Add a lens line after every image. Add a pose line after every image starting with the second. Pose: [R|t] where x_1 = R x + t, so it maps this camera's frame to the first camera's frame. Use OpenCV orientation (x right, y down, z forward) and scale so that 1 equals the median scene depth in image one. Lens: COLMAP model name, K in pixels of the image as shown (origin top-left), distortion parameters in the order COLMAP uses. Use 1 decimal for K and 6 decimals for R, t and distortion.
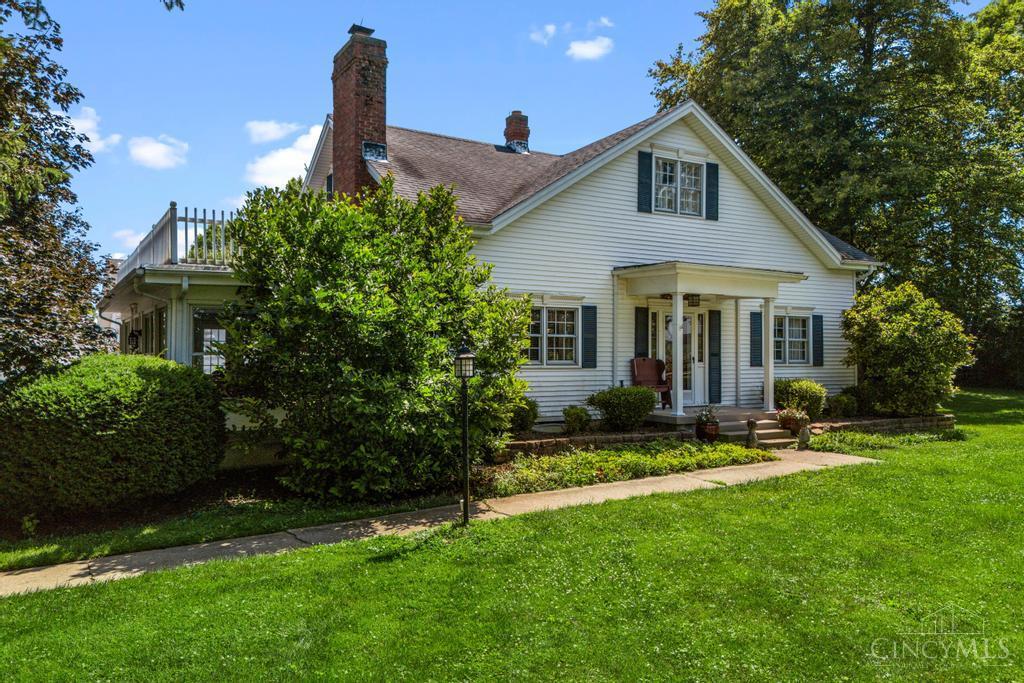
lens RADIAL K [[699.4, 0, 512.6], [0, 699.4, 337.8], [0, 0, 1]] dist [-0.007777, -0.000211]
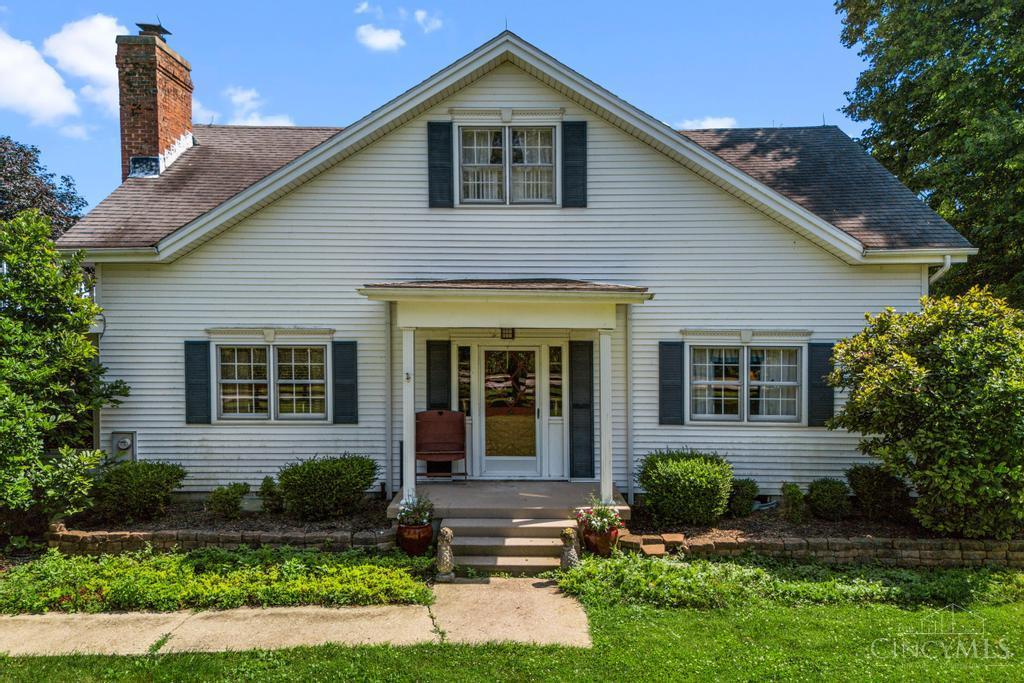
lens RADIAL K [[699.4, 0, 512.4], [0, 699.4, 346.2], [0, 0, 1]] dist [-0.007777, -0.000211]
pose [[0.879367, 0.015660, -0.475887, 0.592280], [0.003932, 0.999186, 0.040146, -0.066369], [0.476128, -0.037174, 0.878590, 0.402057]]
